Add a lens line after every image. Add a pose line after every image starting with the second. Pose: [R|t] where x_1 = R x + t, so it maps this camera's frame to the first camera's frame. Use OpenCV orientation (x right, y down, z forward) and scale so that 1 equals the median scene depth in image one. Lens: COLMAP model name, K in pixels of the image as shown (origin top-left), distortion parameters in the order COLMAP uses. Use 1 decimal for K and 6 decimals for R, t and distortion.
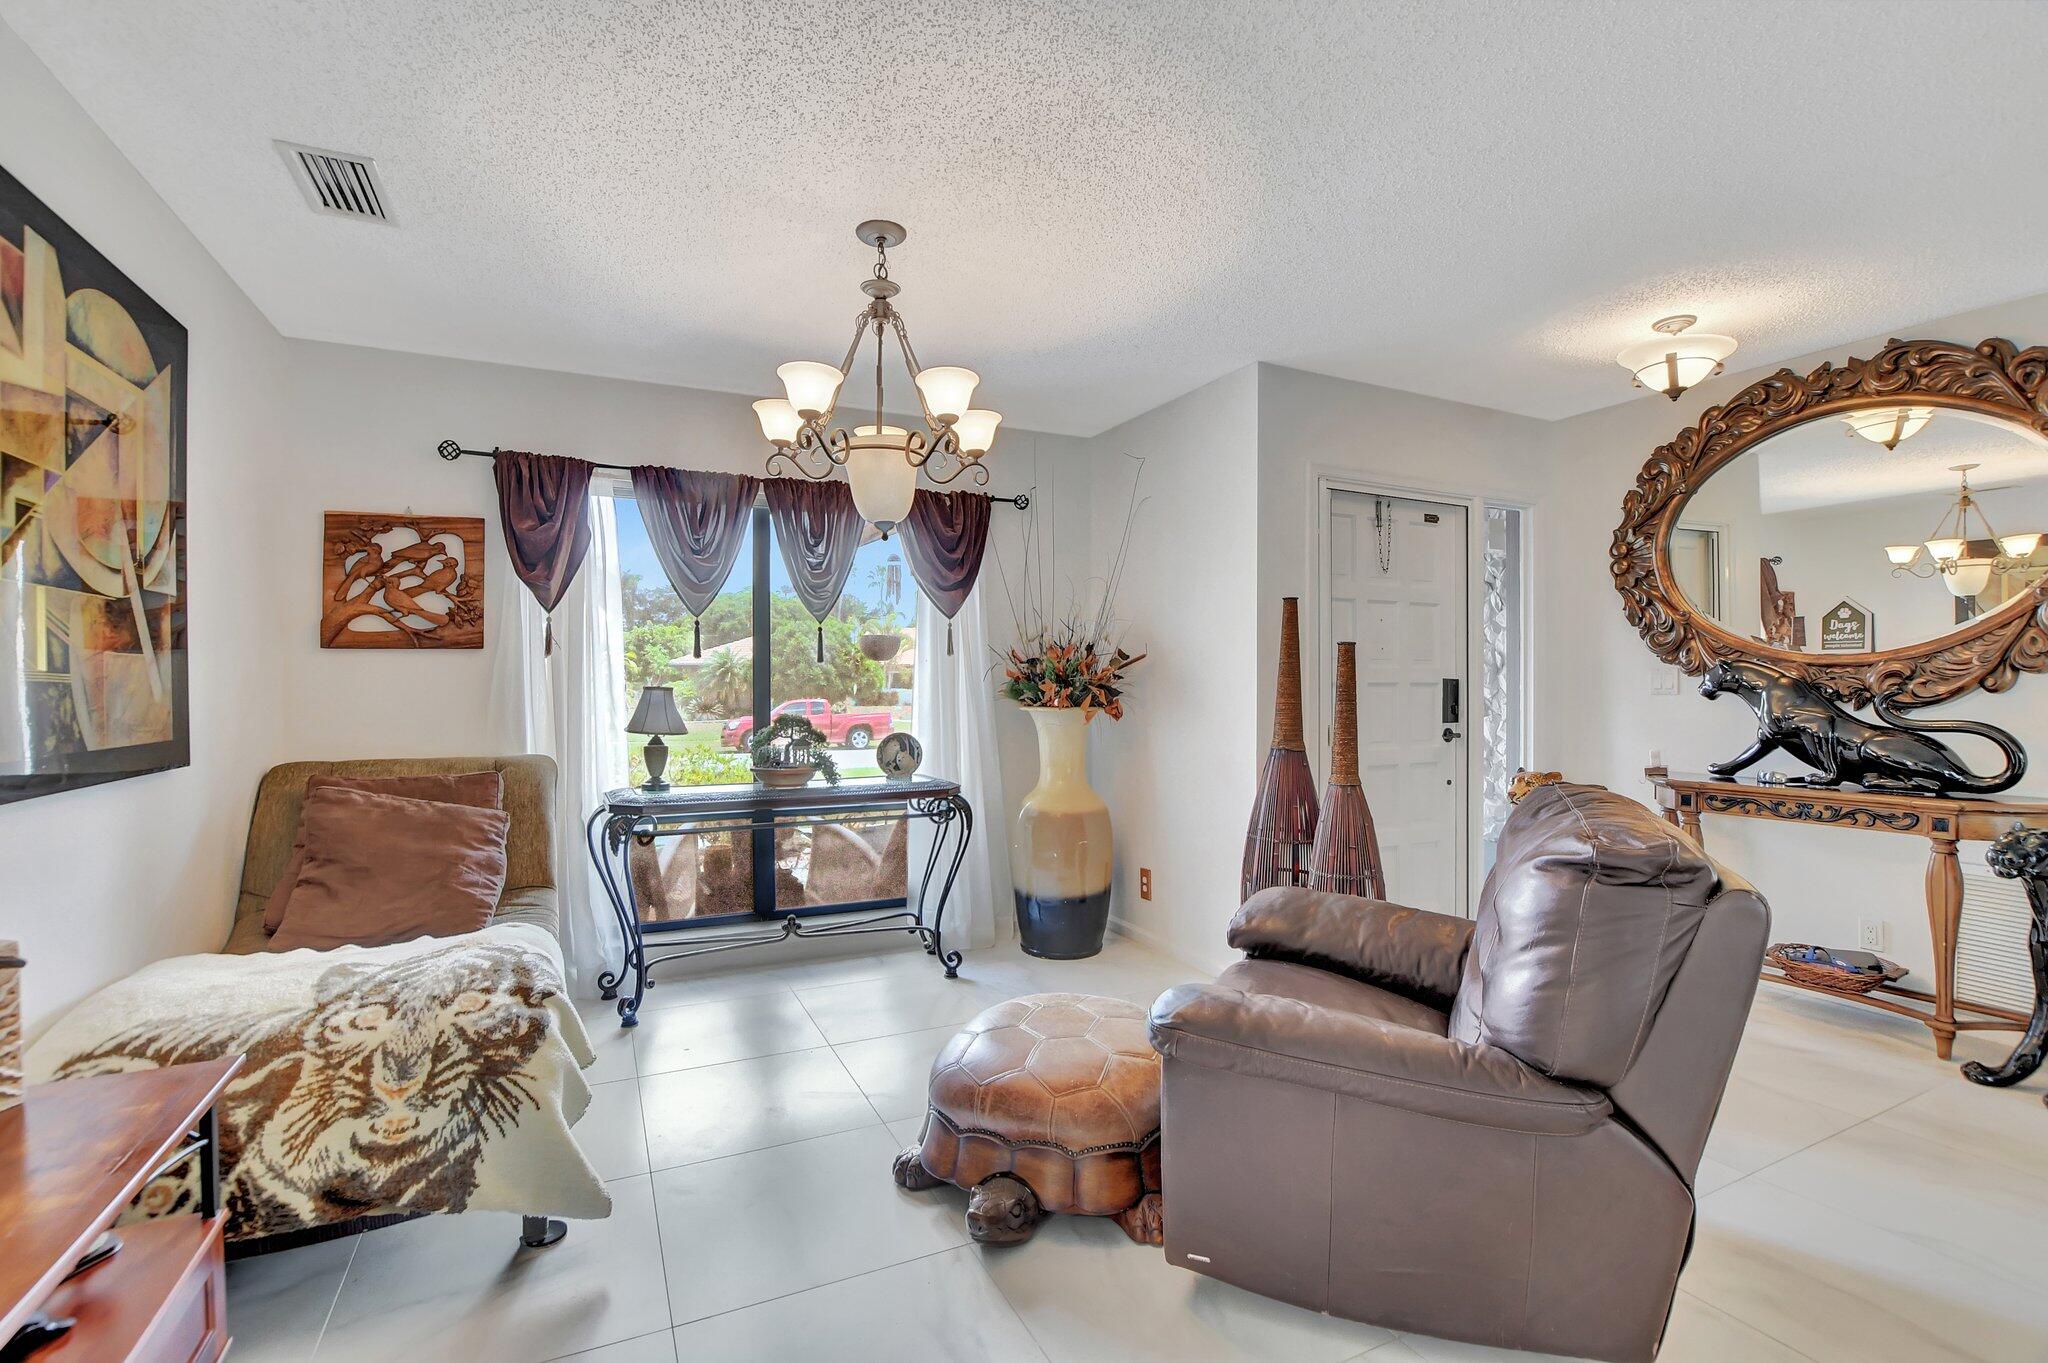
lens RADIAL K [[921.8, 0, 1023.4], [0, 921.8, 680.9], [0, 0, 1]] dist [-0.014521, 0.000726]
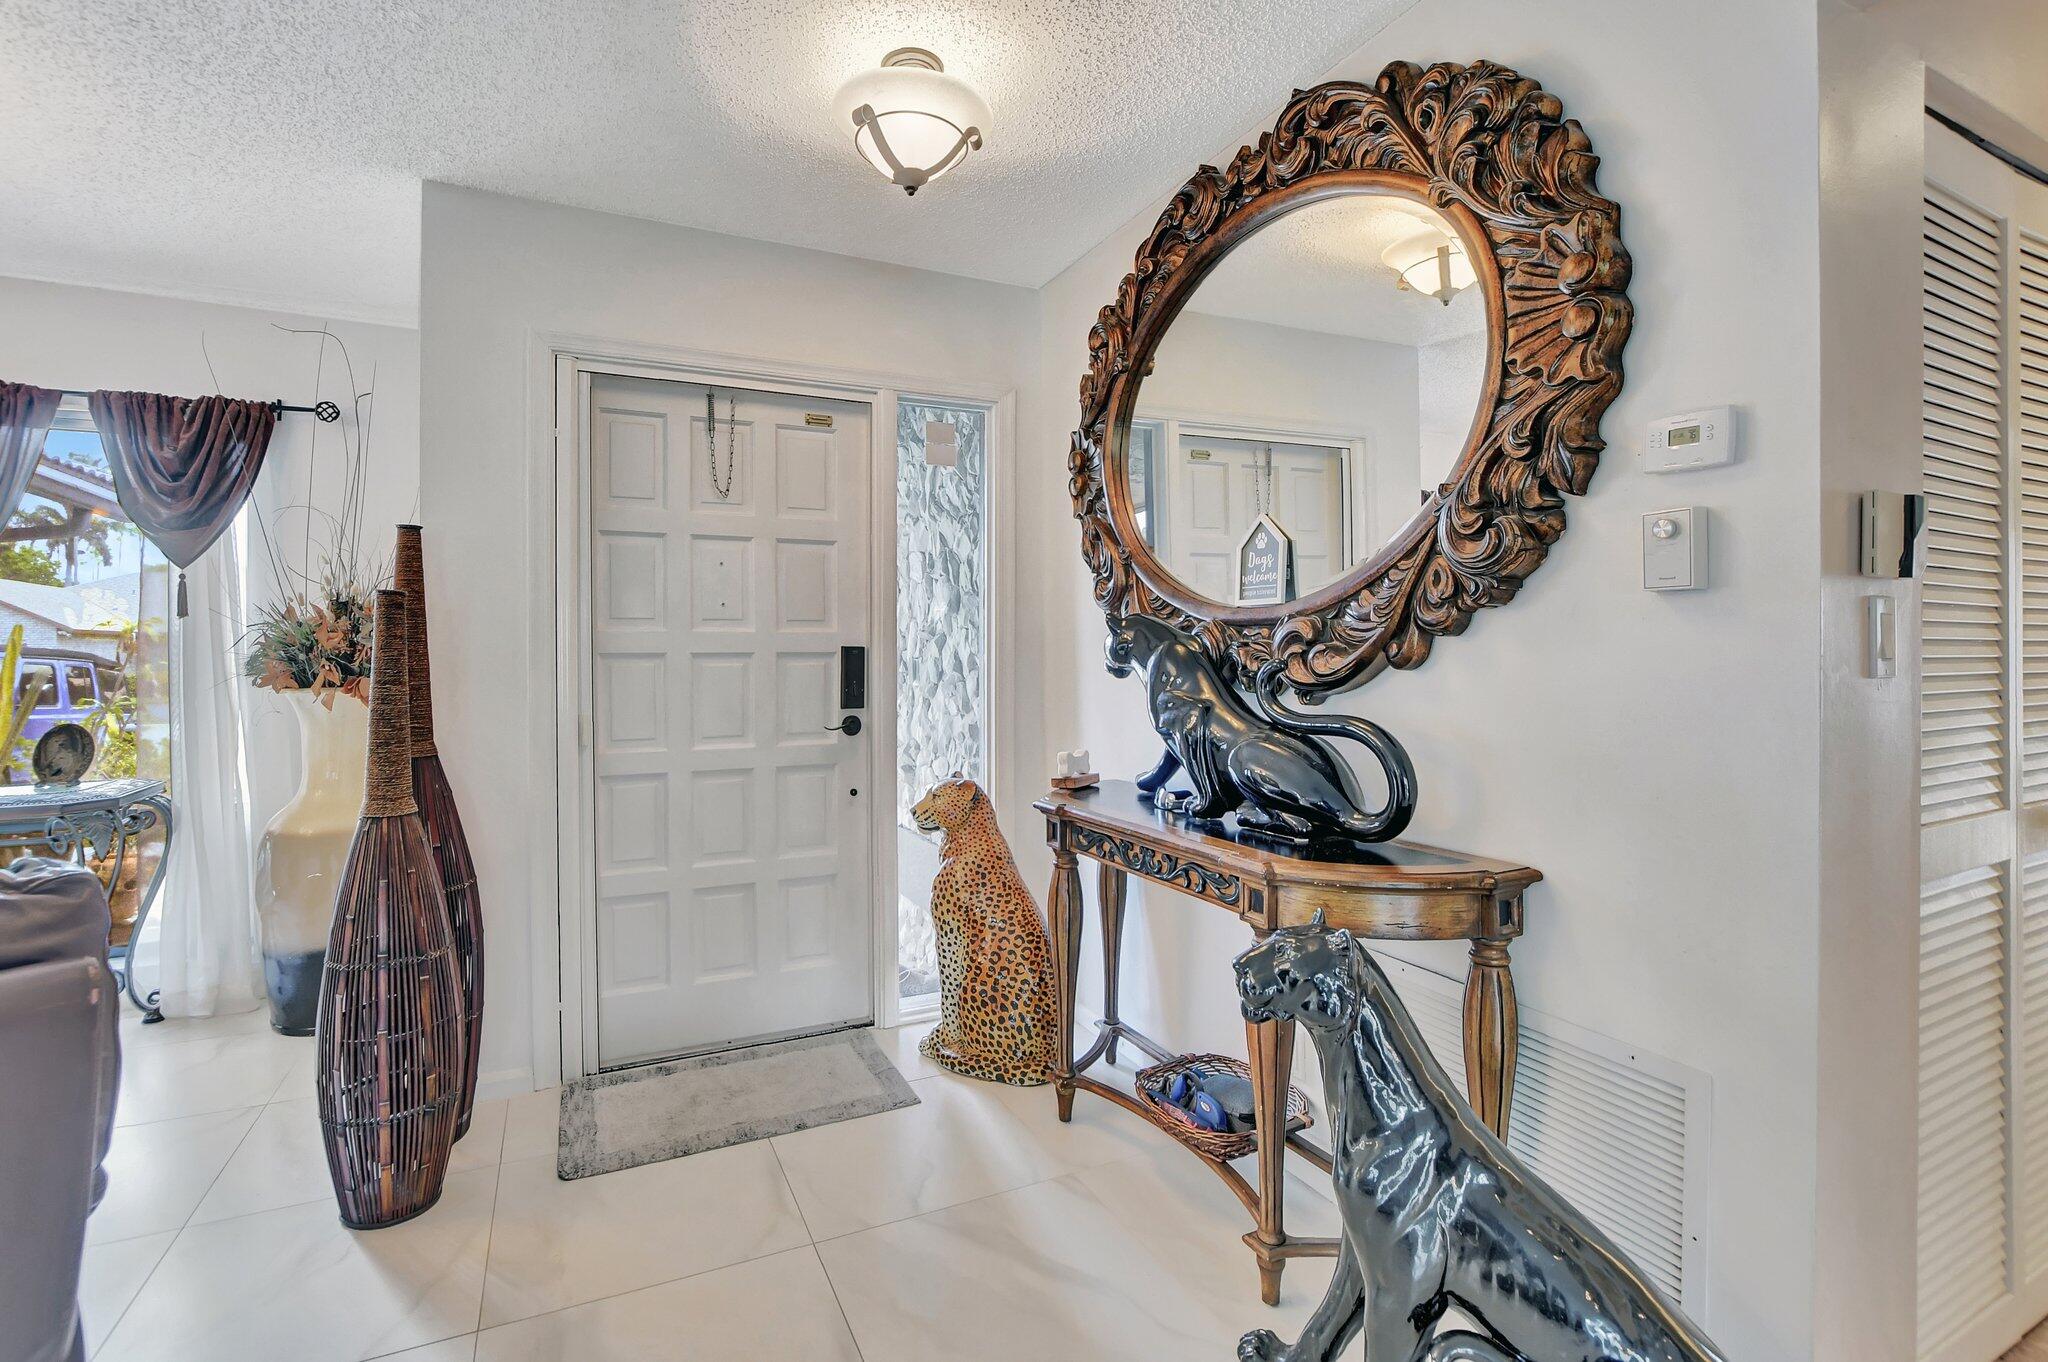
lens RADIAL K [[939.2, 0, 980.7], [0, 939.2, 658.3], [0, 0, 1]] dist [-0.016831, -0.000719]
pose [[0.999649, -0.003713, -0.026216, 0.702665], [0.003975, 0.999943, 0.009925, -0.000528], [0.026177, -0.010025, 0.999607, 0.334195]]
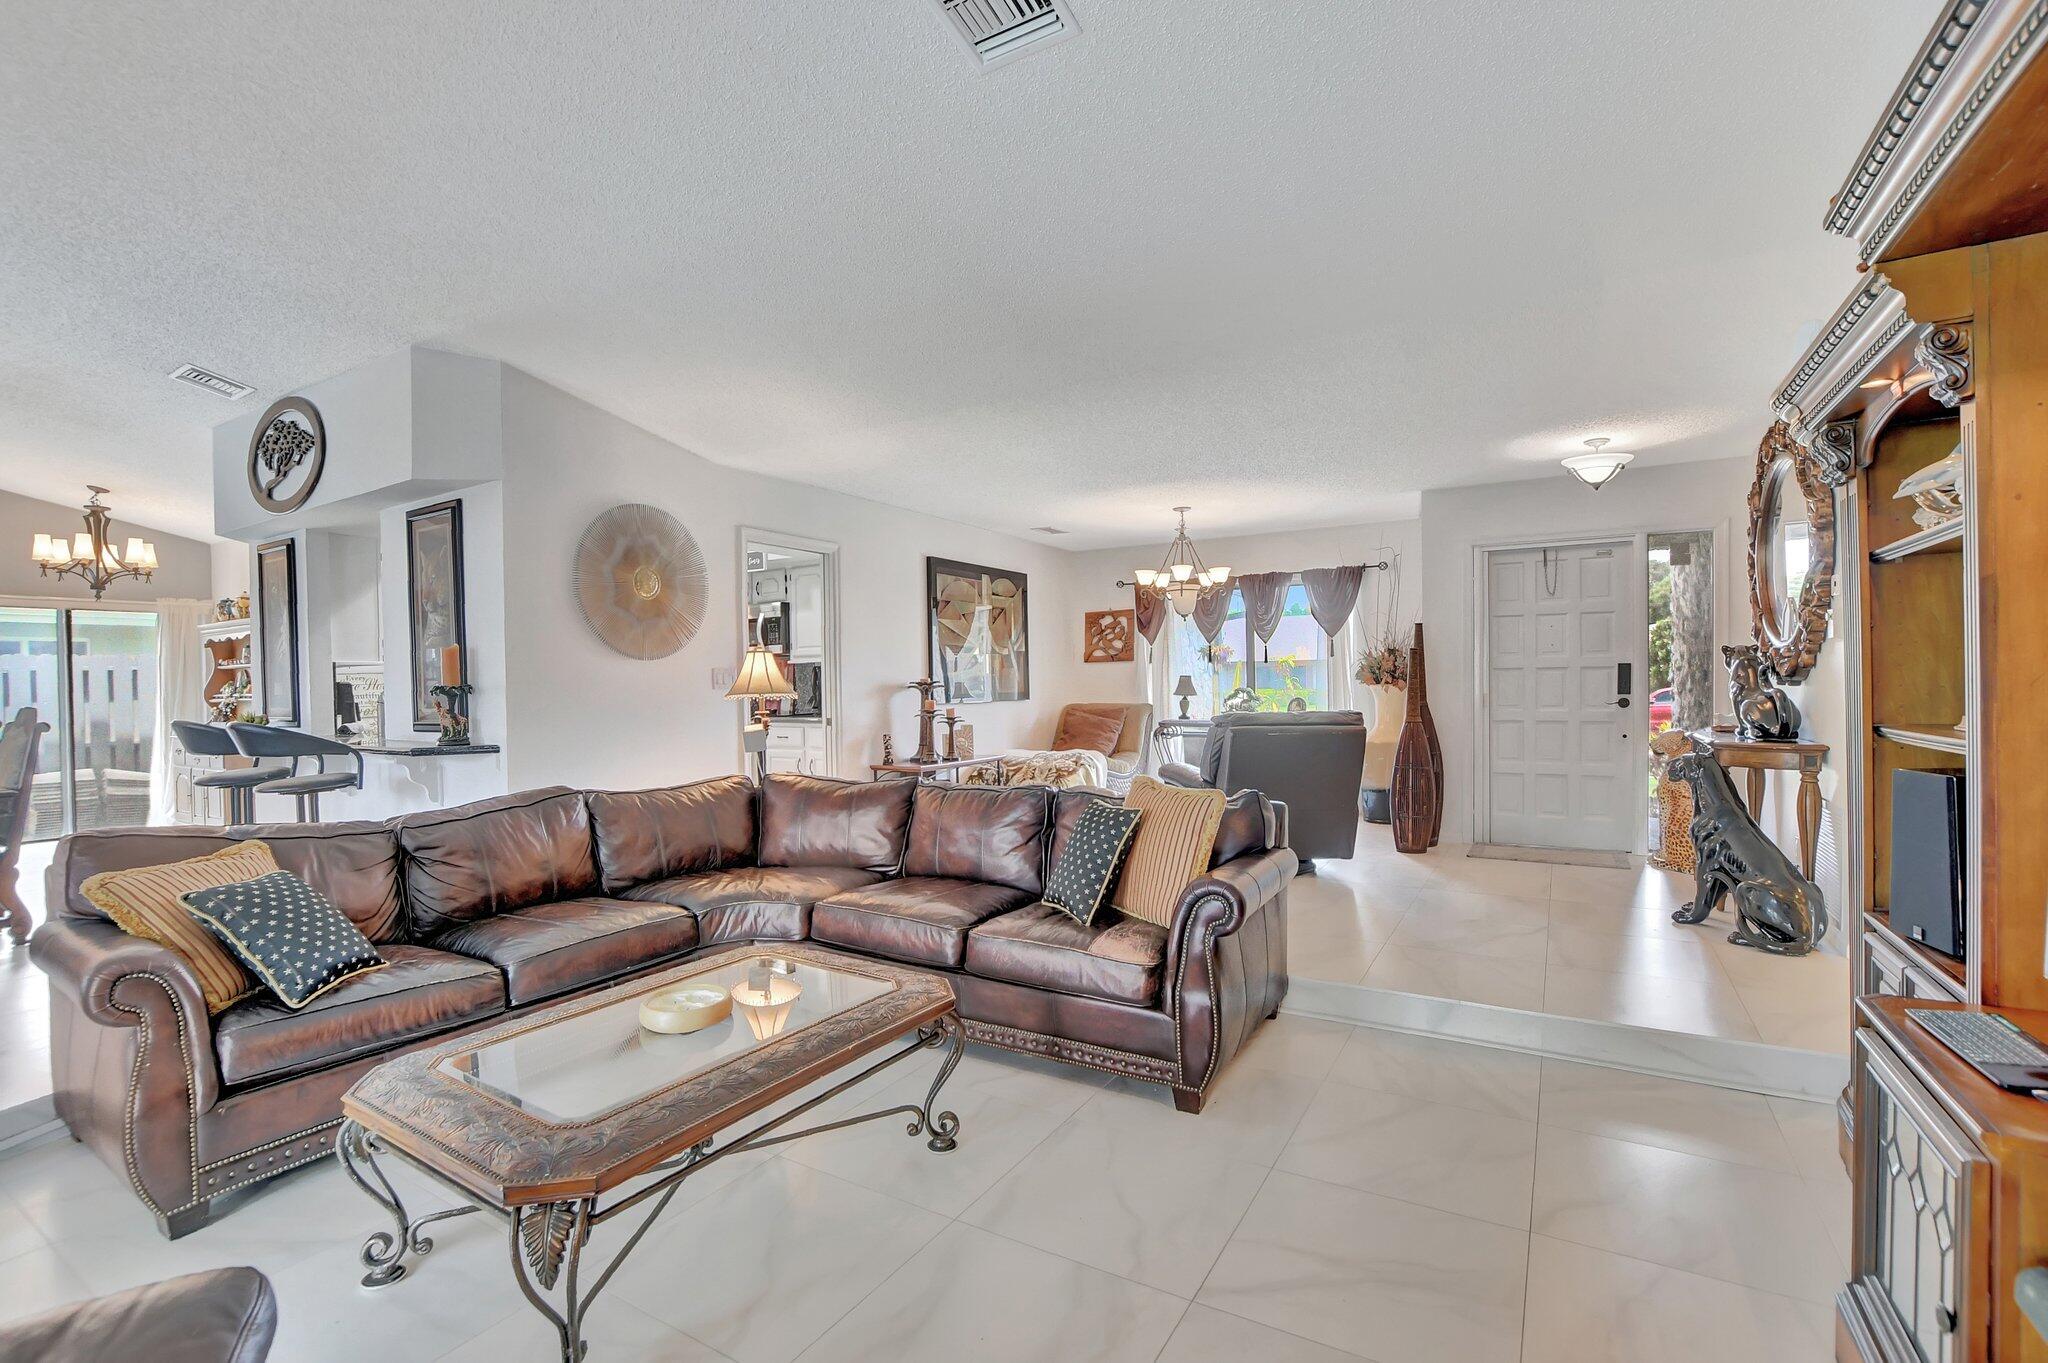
lens RADIAL K [[921.8, 0, 1028.8], [0, 921.8, 690.9], [0, 0, 1]] dist [-0.014521, 0.000726]
pose [[0.568533, 0.002180, -0.822658, 1.334527], [0.012306, 0.999862, 0.011154, 0.015342], [0.822569, -0.016465, 0.568427, -0.677907]]
